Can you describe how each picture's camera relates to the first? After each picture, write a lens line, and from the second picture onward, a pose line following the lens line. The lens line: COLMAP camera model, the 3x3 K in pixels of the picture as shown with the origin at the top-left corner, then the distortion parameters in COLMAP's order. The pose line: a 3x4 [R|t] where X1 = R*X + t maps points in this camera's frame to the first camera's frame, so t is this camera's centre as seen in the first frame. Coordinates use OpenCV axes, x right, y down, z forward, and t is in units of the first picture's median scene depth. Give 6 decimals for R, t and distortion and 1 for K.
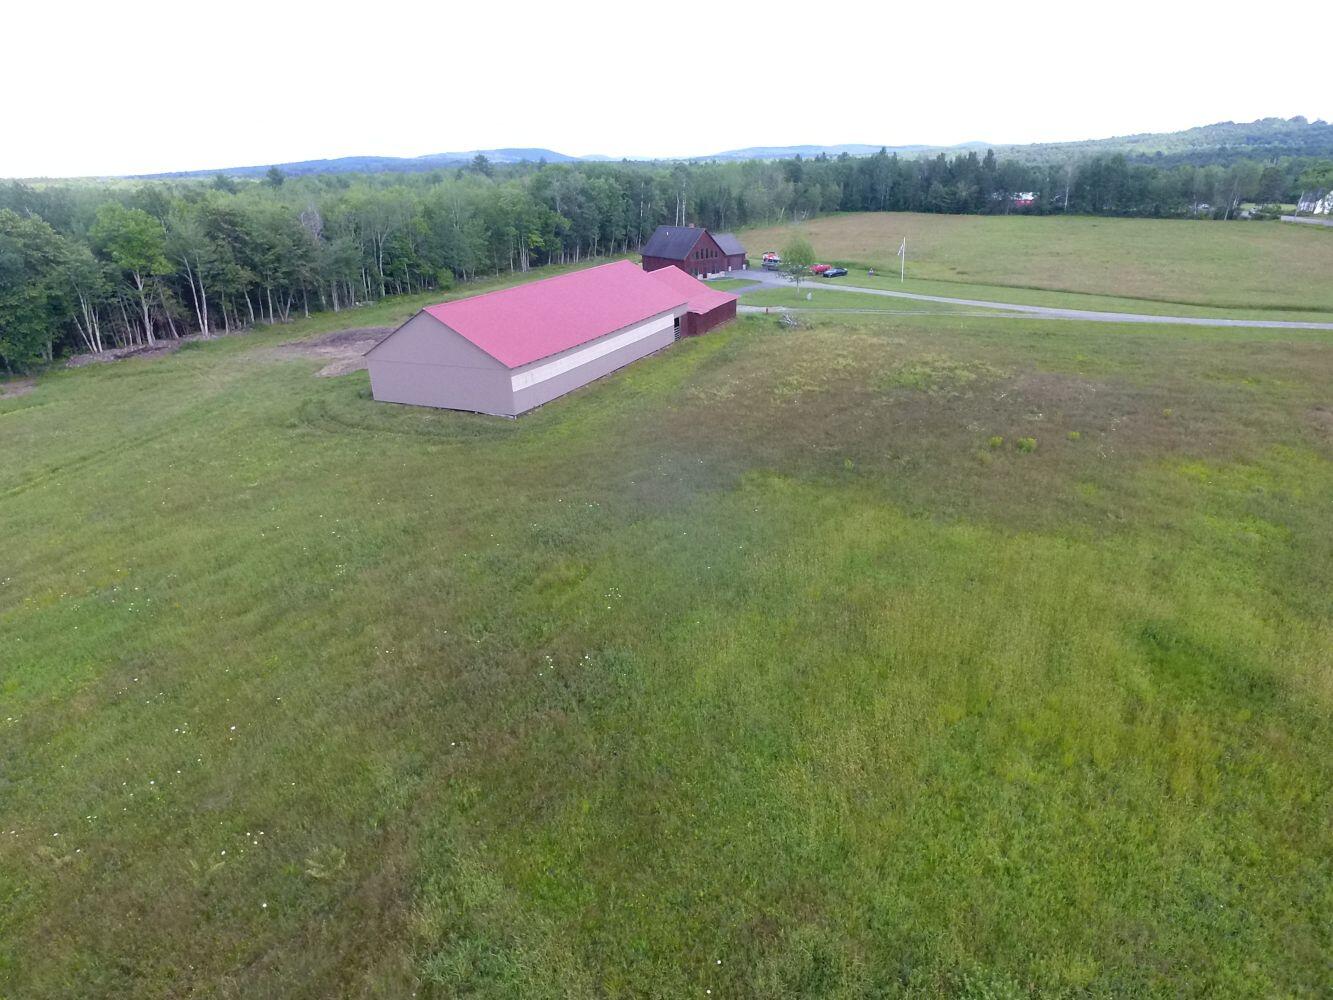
lens RADIAL K [[783.9, 0, 665.9], [0, 783.9, 499.3], [0, 0, 1]] dist [-0.023332, 0.021244]
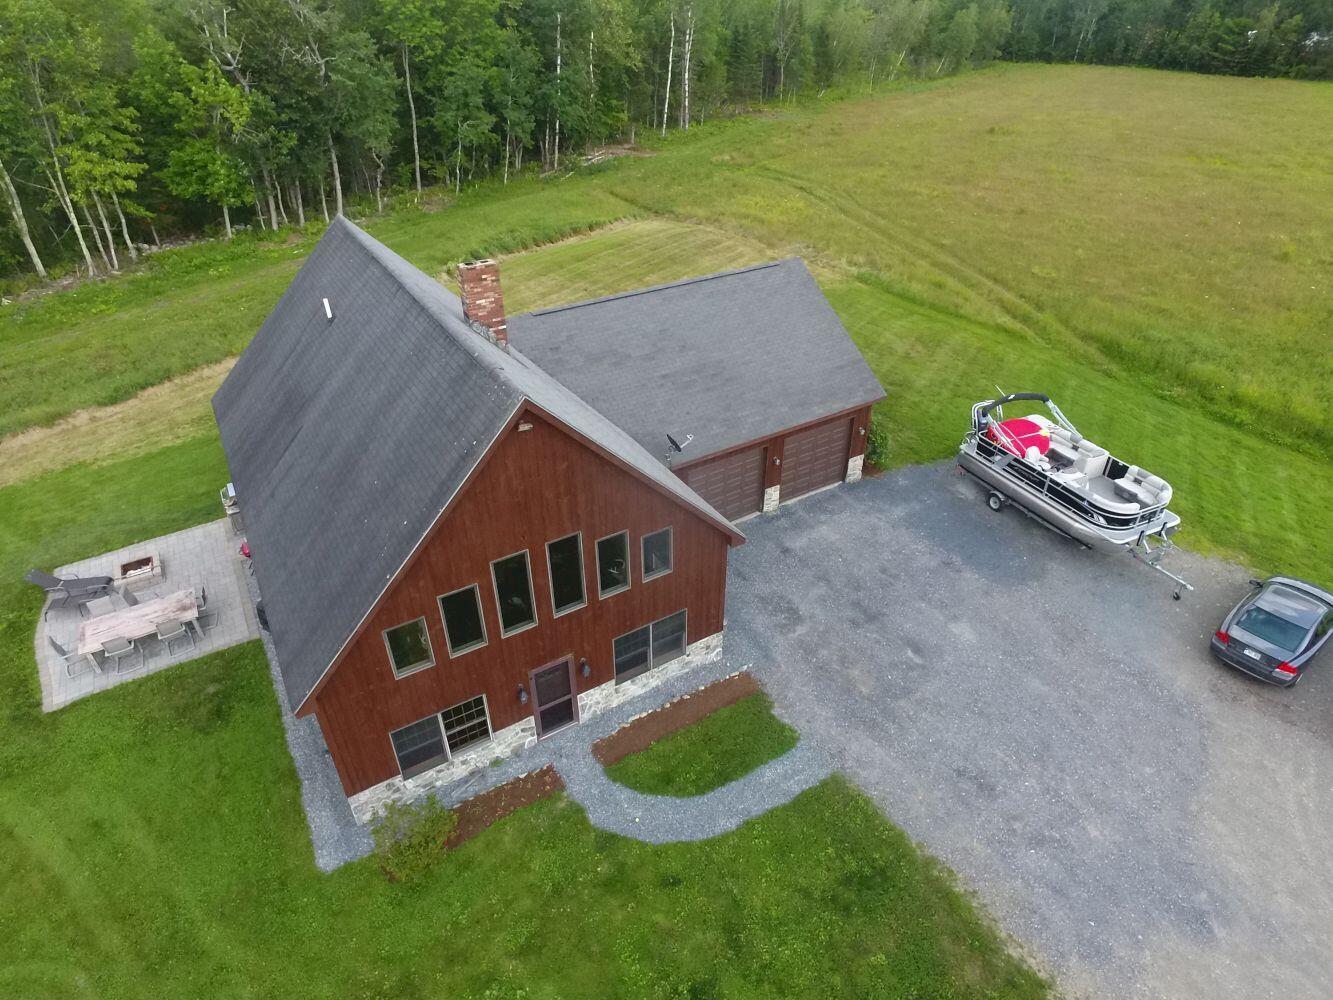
lens RADIAL K [[783.9, 0, 666.2], [0, 783.9, 497.8], [0, 0, 1]] dist [-0.023332, 0.021244]
pose [[0.997156, 0.062406, -0.042256, 0.034927], [-0.053770, 0.981950, 0.181336, -0.170377], [0.052809, -0.178548, 0.982513, 0.438090]]
